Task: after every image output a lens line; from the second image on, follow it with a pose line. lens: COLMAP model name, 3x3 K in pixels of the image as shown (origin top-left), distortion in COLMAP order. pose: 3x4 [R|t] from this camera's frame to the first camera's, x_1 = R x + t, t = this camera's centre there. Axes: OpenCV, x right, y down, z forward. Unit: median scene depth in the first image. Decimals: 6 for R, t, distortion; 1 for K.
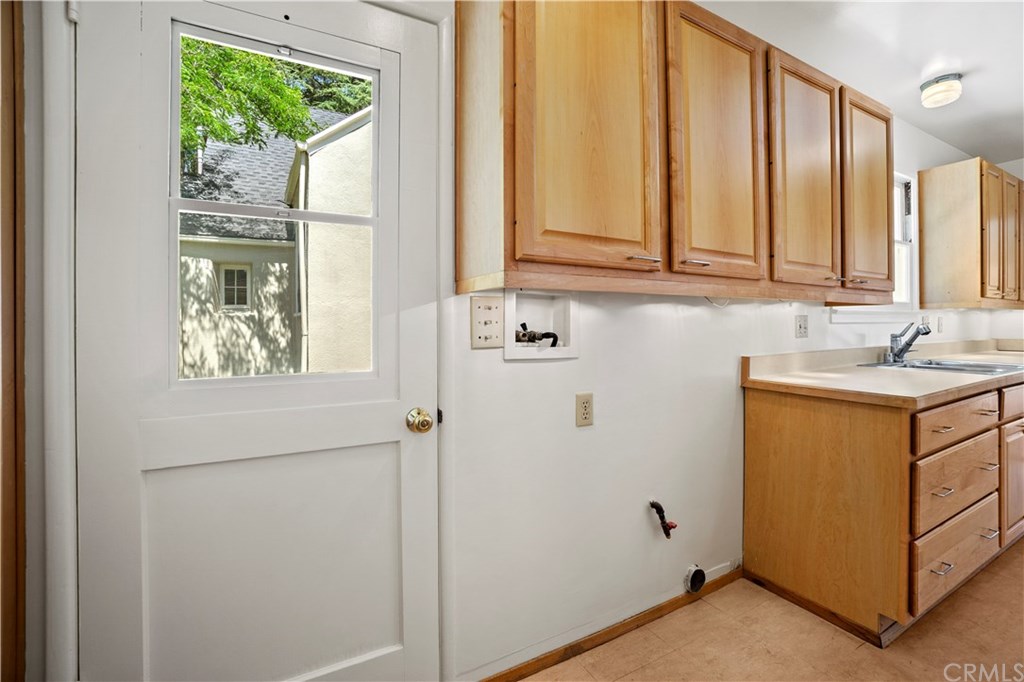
lens RADIAL K [[451.7, 0, 512.5], [0, 451.7, 328.5], [0, 0, 1]] dist [-0.056496, 0.019272]
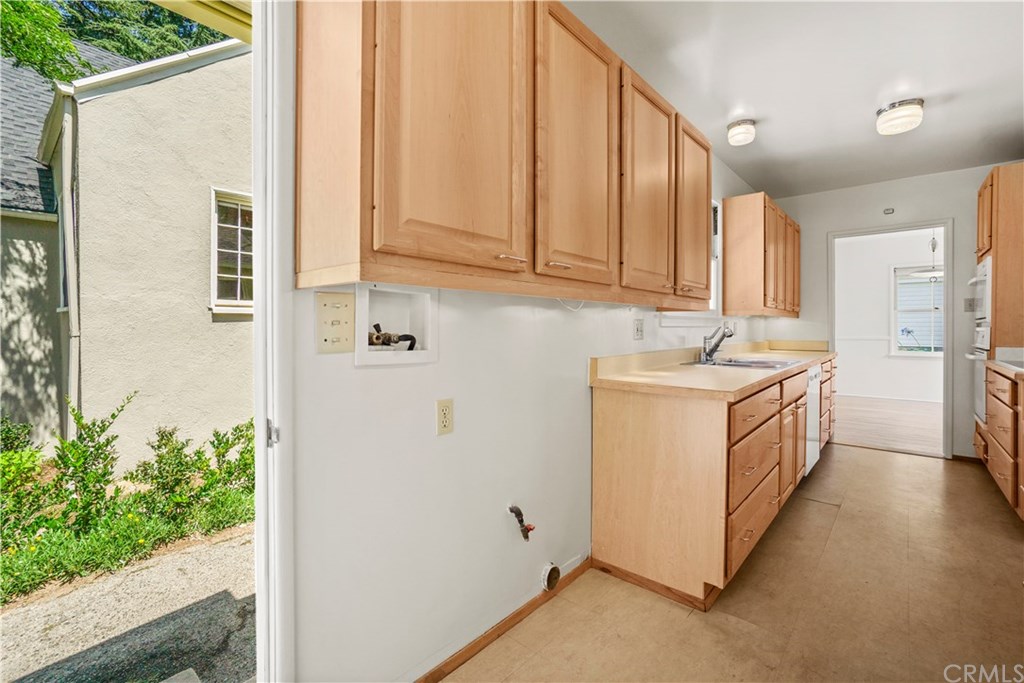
lens RADIAL K [[456.0, 0, 511.8], [0, 456.0, 334.7], [0, 0, 1]] dist [-0.044385, 0.020931]
pose [[0.942949, 0.001872, 0.332932, -0.019751], [-0.005227, 0.999944, 0.009183, -0.000390], [-0.332897, -0.010399, 0.942906, 0.055637]]
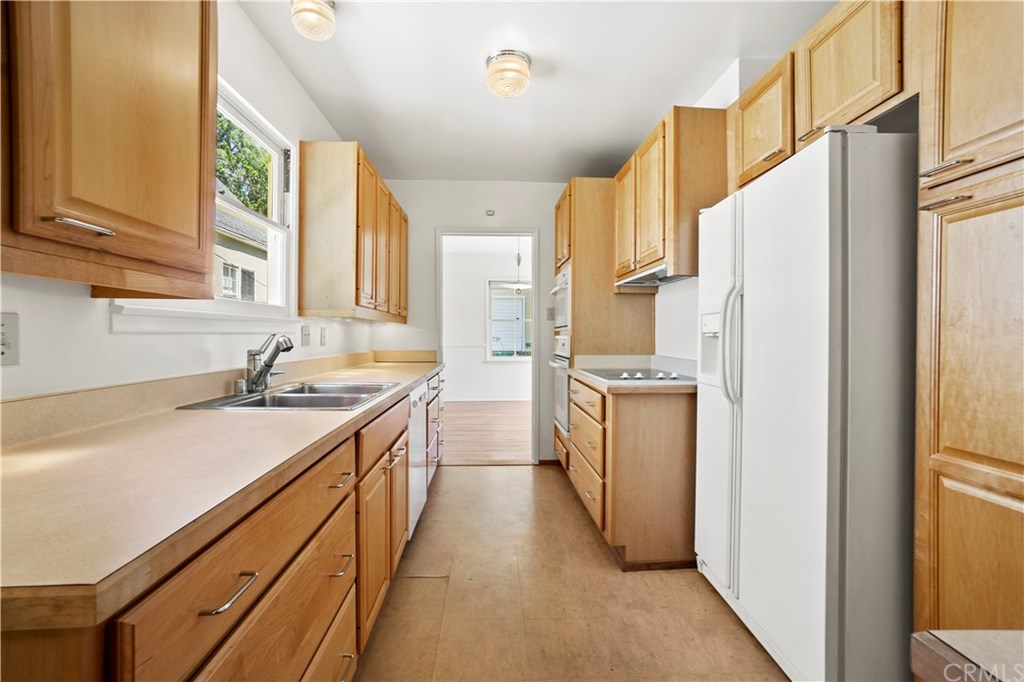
lens RADIAL K [[453.6, 0, 514.2], [0, 453.6, 334.0], [0, 0, 1]] dist [-0.056789, 0.019113]
pose [[0.438503, 0.011754, 0.898653, 0.621147], [-0.003261, 0.999929, -0.011488, -0.007949], [-0.898724, 0.002107, 0.438510, 0.487239]]
